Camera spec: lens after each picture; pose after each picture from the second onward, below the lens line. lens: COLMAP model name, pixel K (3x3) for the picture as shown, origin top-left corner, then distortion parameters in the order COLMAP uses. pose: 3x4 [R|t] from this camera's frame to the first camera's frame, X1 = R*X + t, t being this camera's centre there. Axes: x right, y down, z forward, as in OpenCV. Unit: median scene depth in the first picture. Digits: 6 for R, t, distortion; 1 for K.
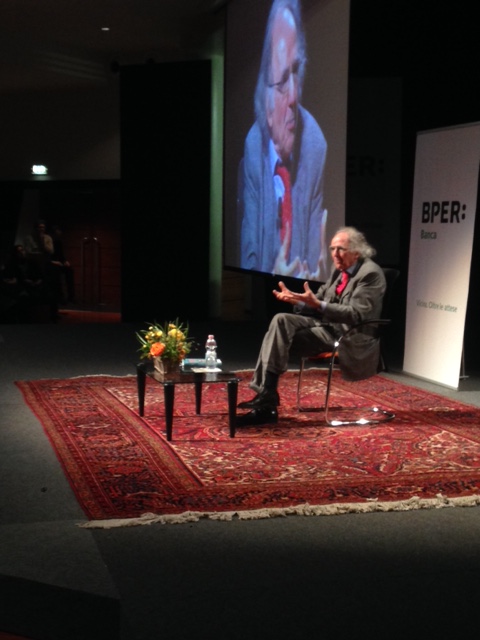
lens RADIAL K [[1068.5, 0, 238.8], [0, 1068.5, 322.6], [0, 0, 1]] dist [0.056266, 0.000000]
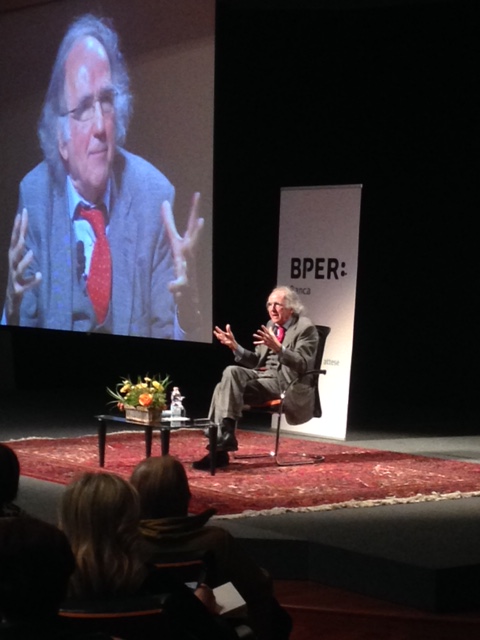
lens RADIAL K [[1866.2, 0, 239.3], [0, 1866.2, 319.2], [0, 0, 1]] dist [0.011203, 0.000000]
pose [[0.945853, -0.012489, 0.324355, -0.465132], [0.029094, 0.998499, -0.046394, 0.025990], [-0.323289, 0.053319, 0.944797, -0.665476]]
